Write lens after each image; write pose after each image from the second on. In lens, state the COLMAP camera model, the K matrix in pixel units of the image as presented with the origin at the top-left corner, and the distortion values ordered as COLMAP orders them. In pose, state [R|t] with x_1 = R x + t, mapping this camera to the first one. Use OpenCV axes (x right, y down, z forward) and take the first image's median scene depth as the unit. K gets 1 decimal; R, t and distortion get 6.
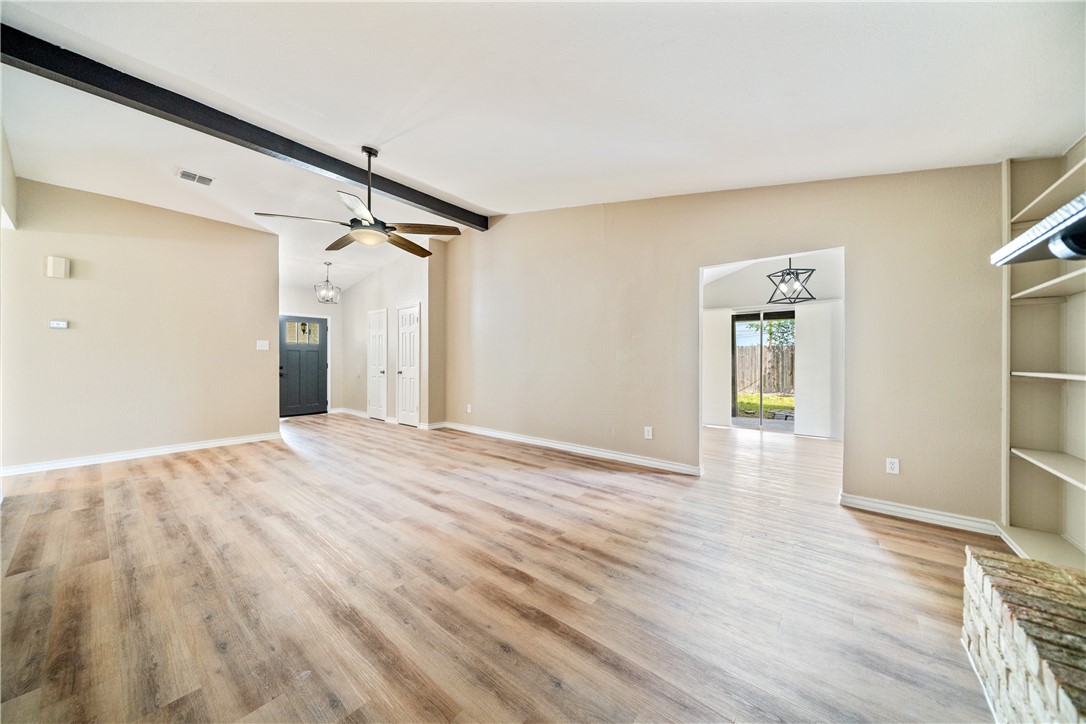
lens RADIAL K [[366.5, 0, 543.3], [0, 366.5, 359.0], [0, 0, 1]] dist [-0.000918, -0.000052]
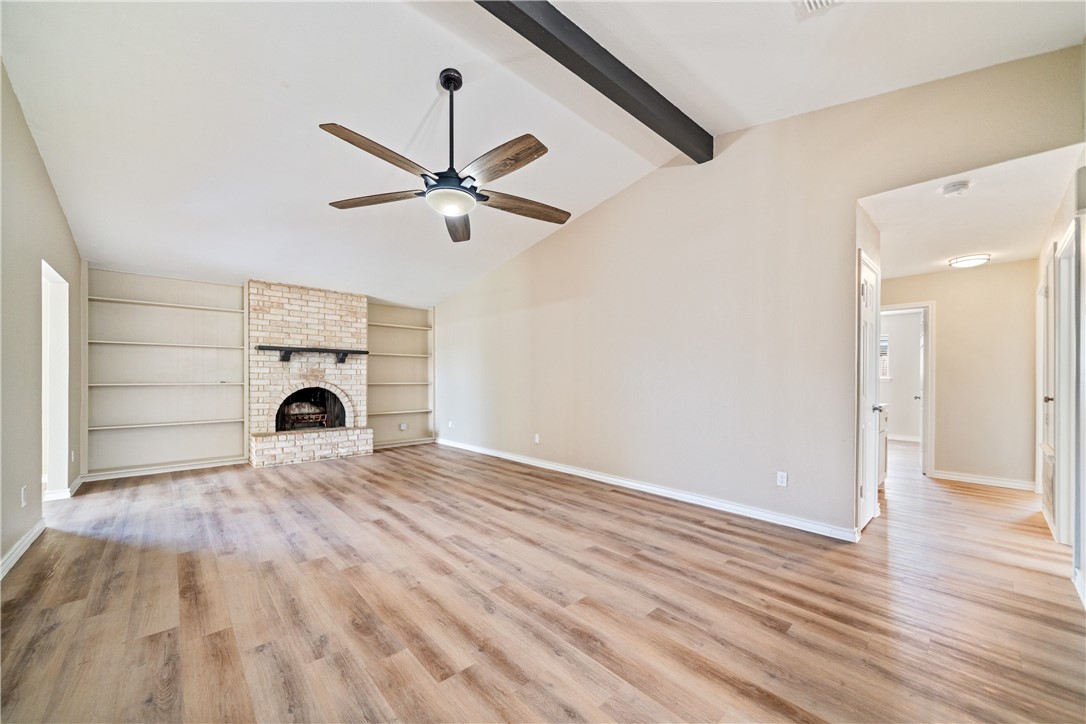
lens RADIAL K [[419.3, 0, 538.3], [0, 419.3, 367.9], [0, 0, 1]] dist [-0.001348, 0.000116]
pose [[-0.985576, -0.001819, 0.169222, -0.869578], [-0.006126, 0.999670, -0.024930, 0.000126], [-0.169121, -0.025607, -0.985263, 1.986577]]
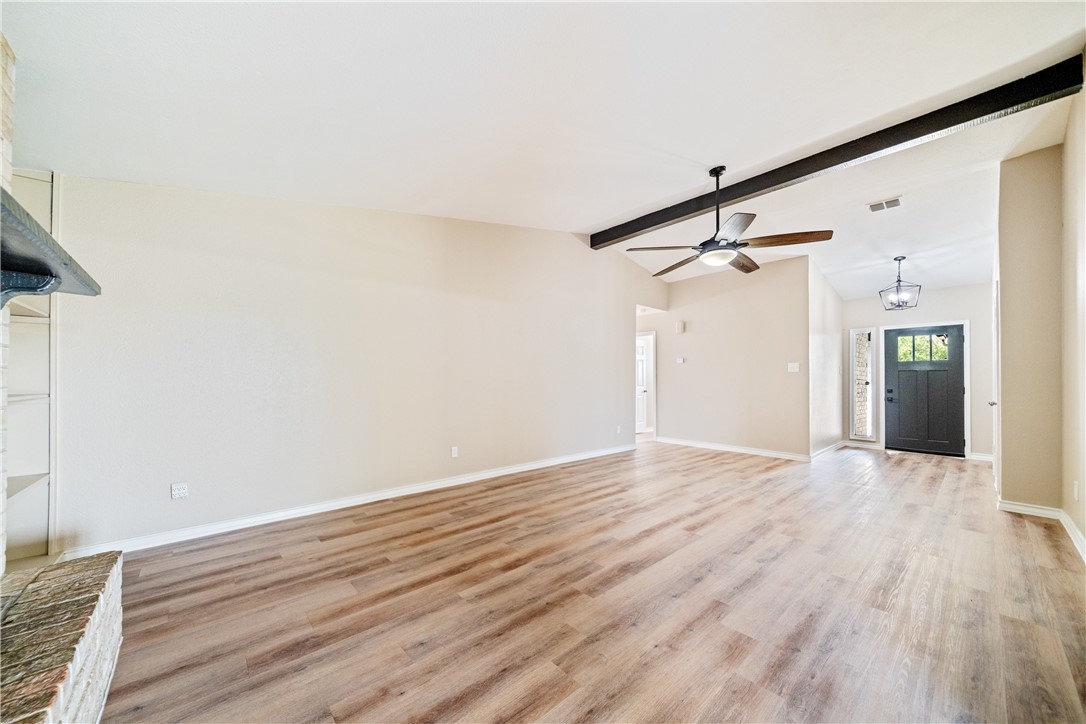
lens RADIAL K [[393.8, 0, 547.9], [0, 393.8, 378.2], [0, 0, 1]] dist [-0.000785, -0.000013]
pose [[-0.156172, -0.007197, -0.987704, 0.719086], [-0.001882, 0.999974, -0.006989, 0.001568], [0.987728, 0.000768, -0.156181, 0.808082]]
